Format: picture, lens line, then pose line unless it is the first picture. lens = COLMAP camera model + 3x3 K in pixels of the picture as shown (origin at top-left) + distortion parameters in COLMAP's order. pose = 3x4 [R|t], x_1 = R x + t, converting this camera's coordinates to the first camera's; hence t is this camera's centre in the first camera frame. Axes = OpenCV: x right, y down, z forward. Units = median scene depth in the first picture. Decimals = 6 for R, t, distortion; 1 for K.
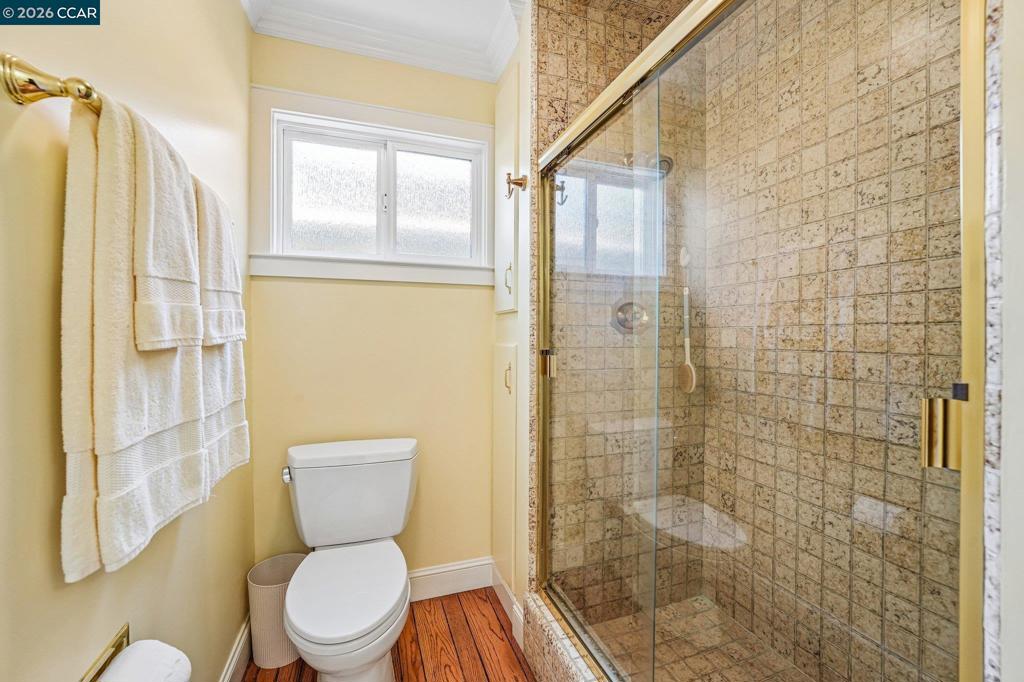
lens RADIAL K [[413.4, 0, 512.6], [0, 413.4, 339.5], [0, 0, 1]] dist [-0.018047, 0.001134]
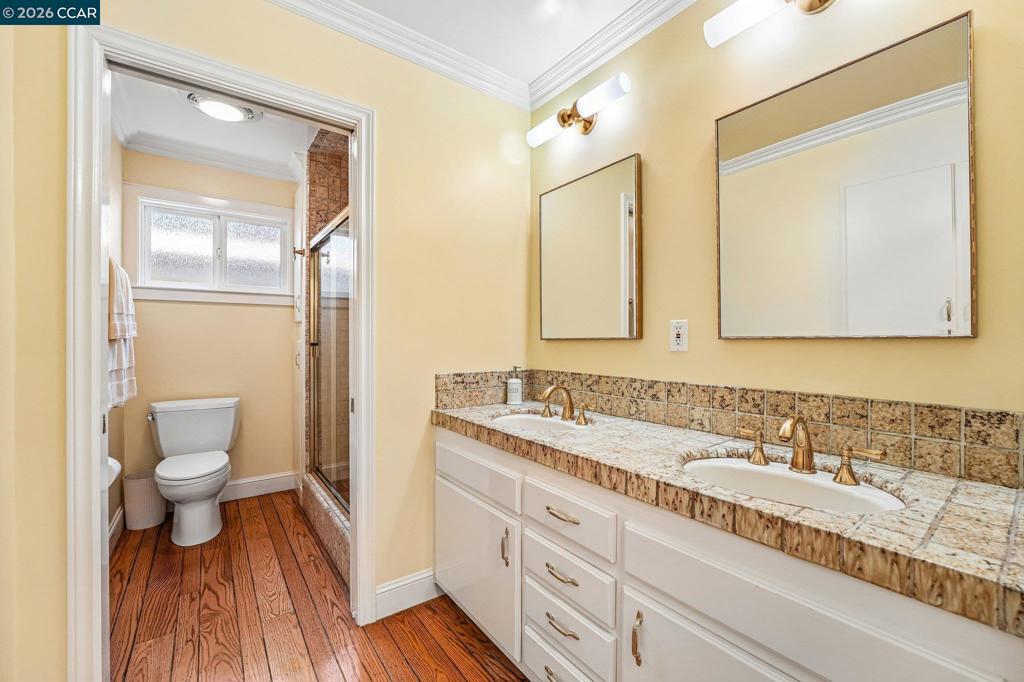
lens RADIAL K [[413.4, 0, 509.1], [0, 413.4, 335.3], [0, 0, 1]] dist [-0.018047, 0.001134]
pose [[0.956359, -0.005451, 0.292142, 0.376975], [0.011201, 0.999775, -0.018013, 0.034147], [-0.291978, 0.020500, 0.956205, -1.046222]]
